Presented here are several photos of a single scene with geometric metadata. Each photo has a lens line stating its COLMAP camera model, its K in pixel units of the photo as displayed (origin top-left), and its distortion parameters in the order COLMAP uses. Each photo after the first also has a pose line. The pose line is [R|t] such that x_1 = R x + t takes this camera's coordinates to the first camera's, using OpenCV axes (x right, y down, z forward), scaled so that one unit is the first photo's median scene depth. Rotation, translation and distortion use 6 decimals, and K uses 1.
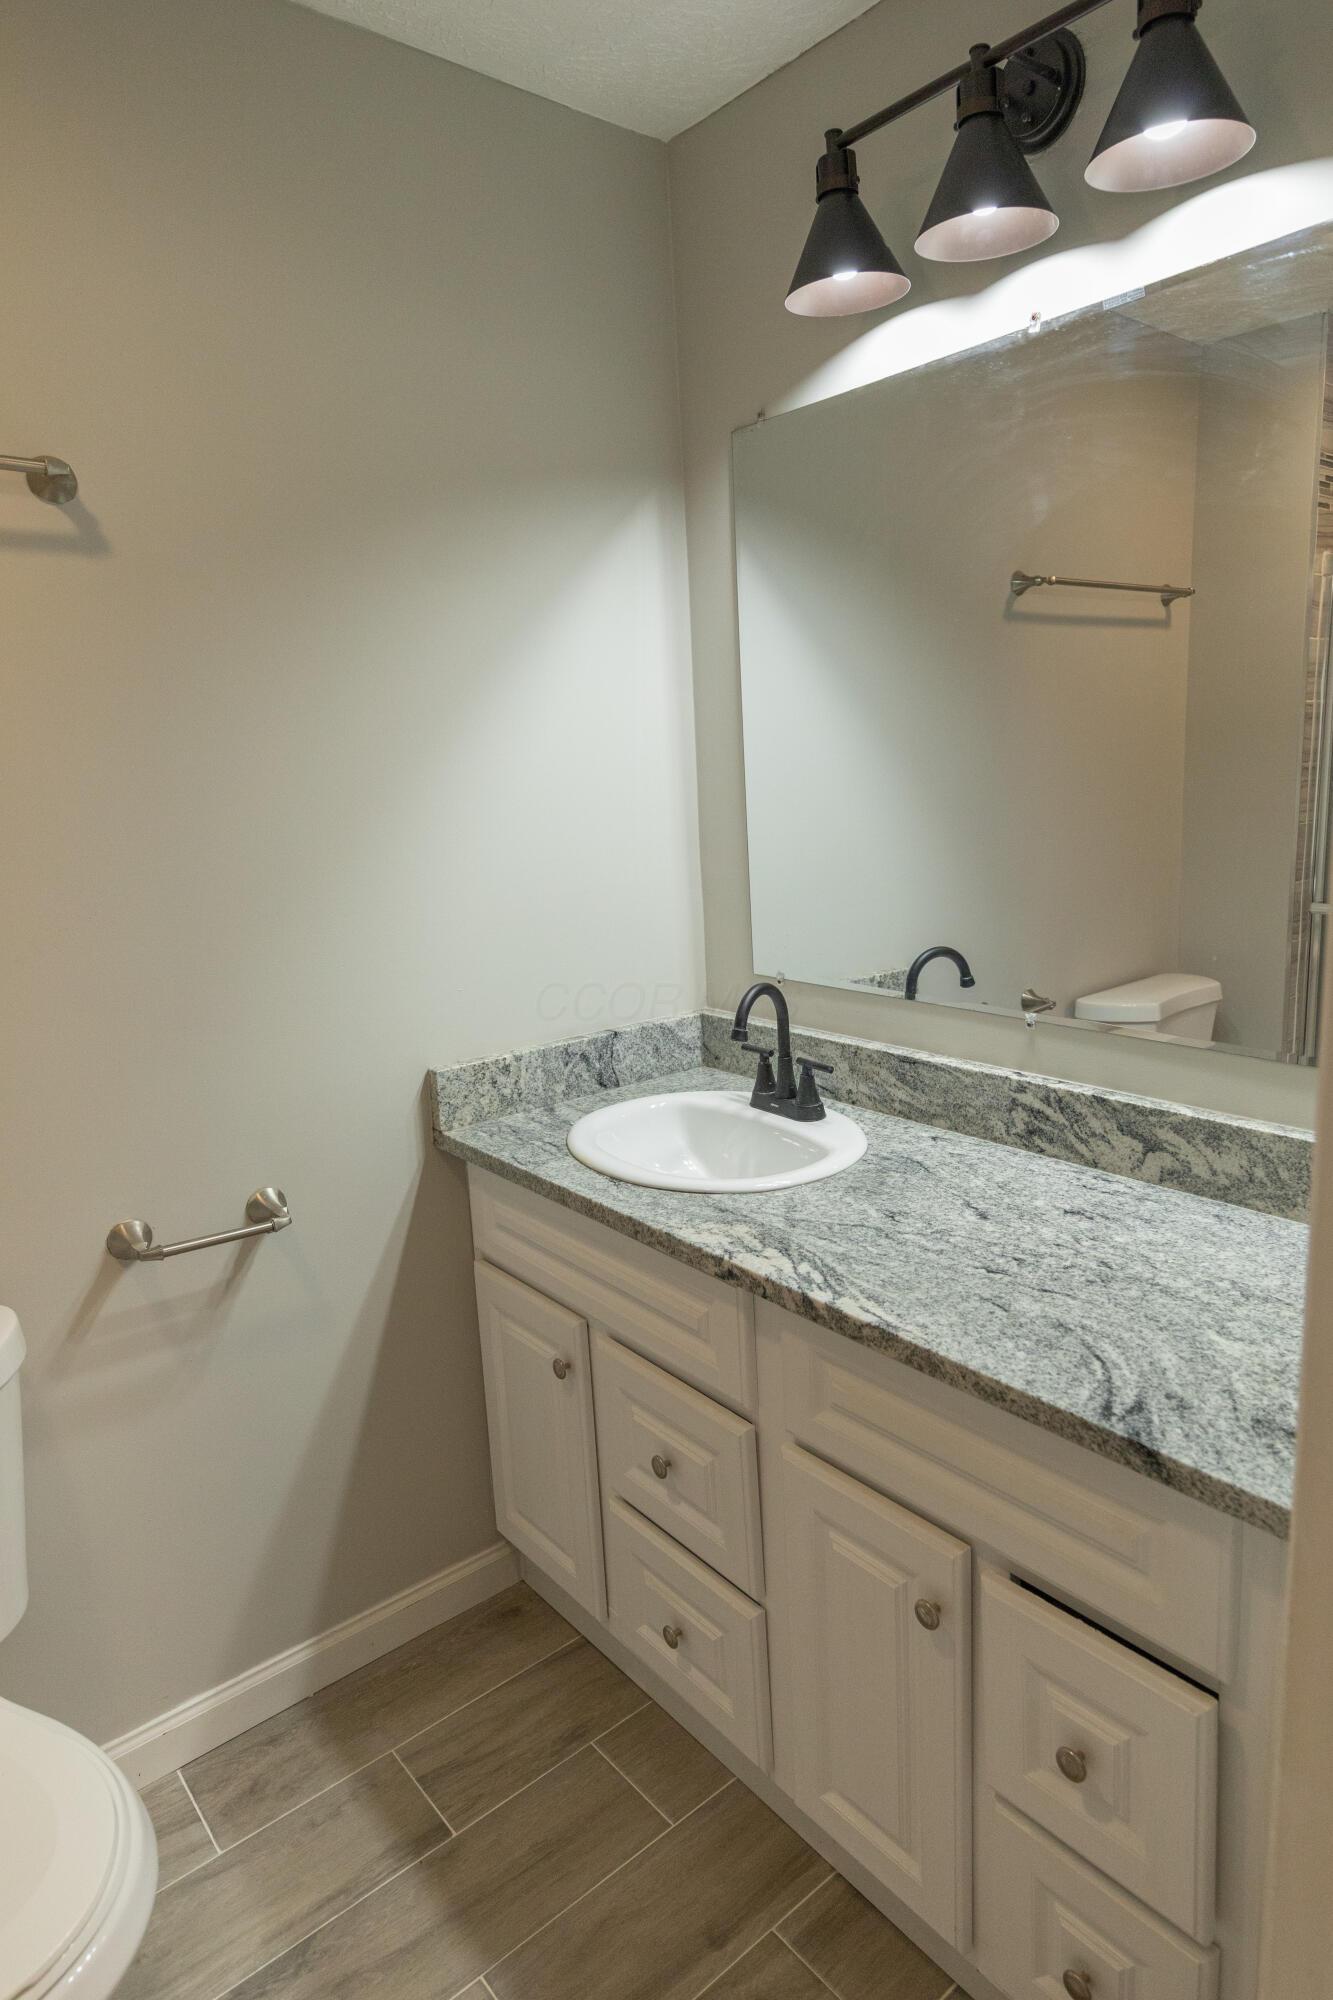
lens RADIAL K [[1187.5, 0, 717.9], [0, 1187.5, 1002.2], [0, 0, 1]] dist [0.017027, -0.000684]
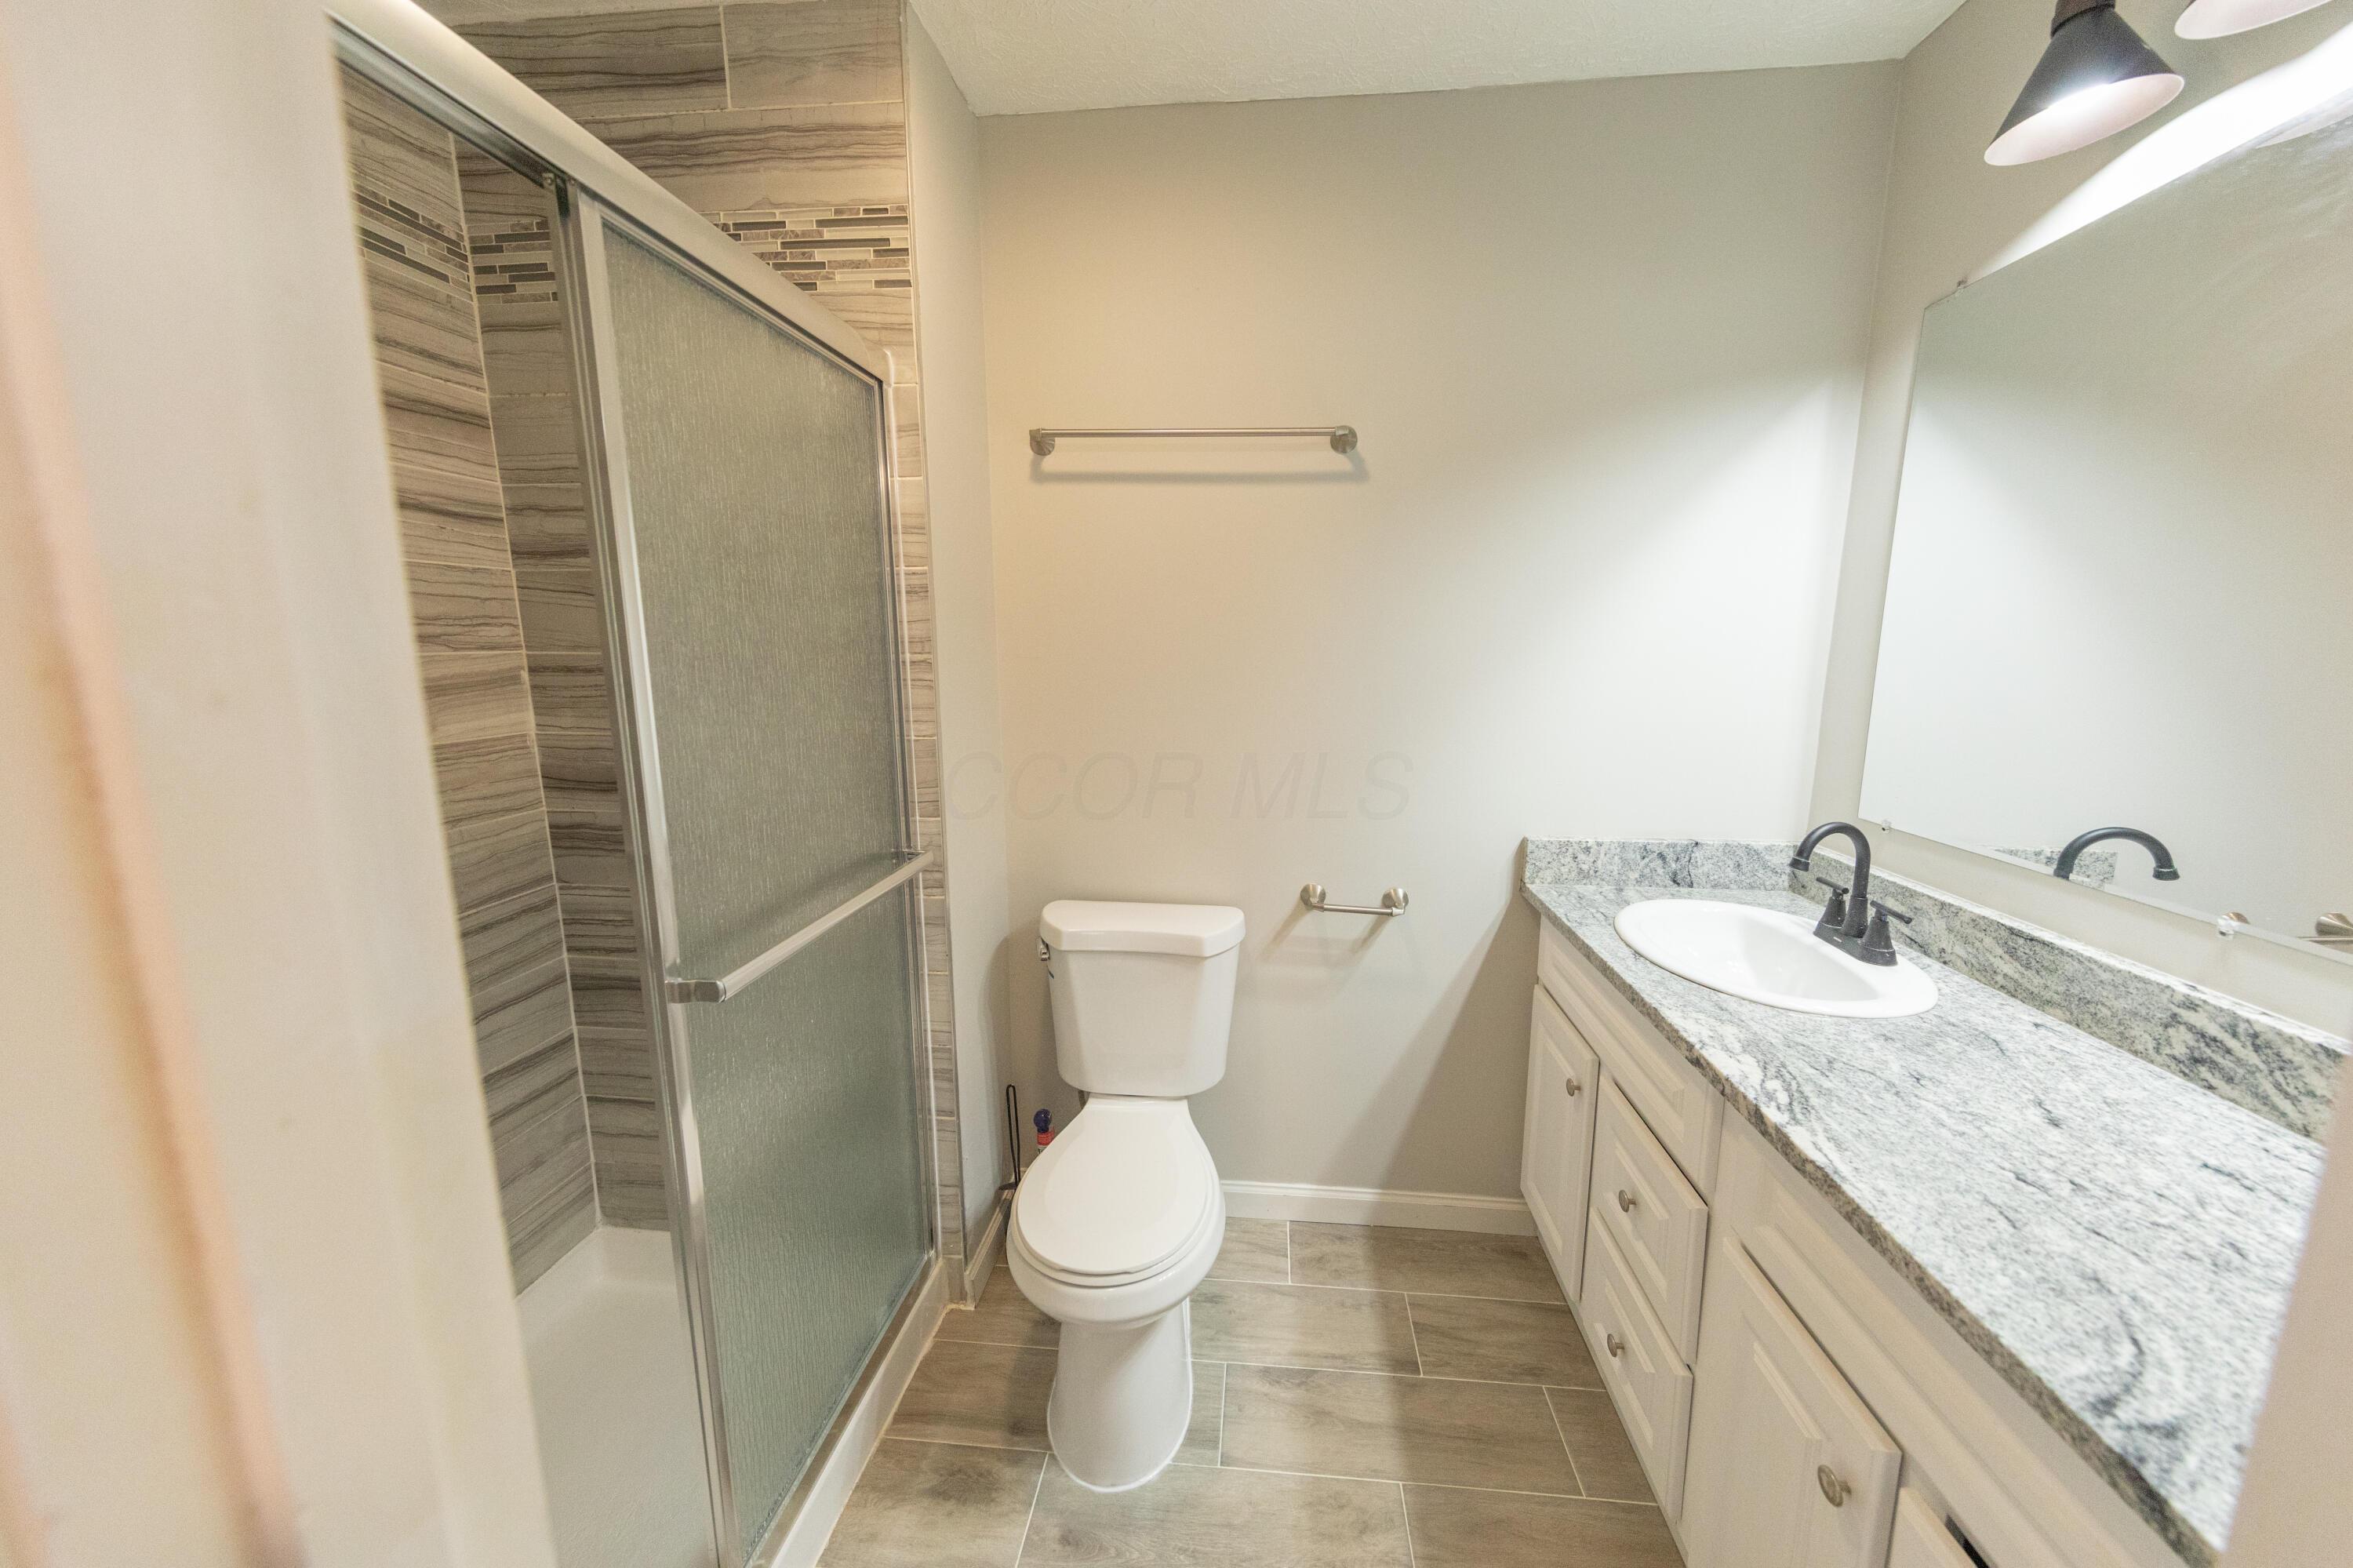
lens RADIAL K [[778.6, 0, 1217.7], [0, 778.6, 770.4], [0, 0, 1]] dist [0.018829, -0.003006]
pose [[0.707342, 0.154702, -0.689735, 0.132581], [-0.173637, 0.983887, 0.042608, 0.005231], [0.685213, 0.089625, 0.722807, 0.112254]]
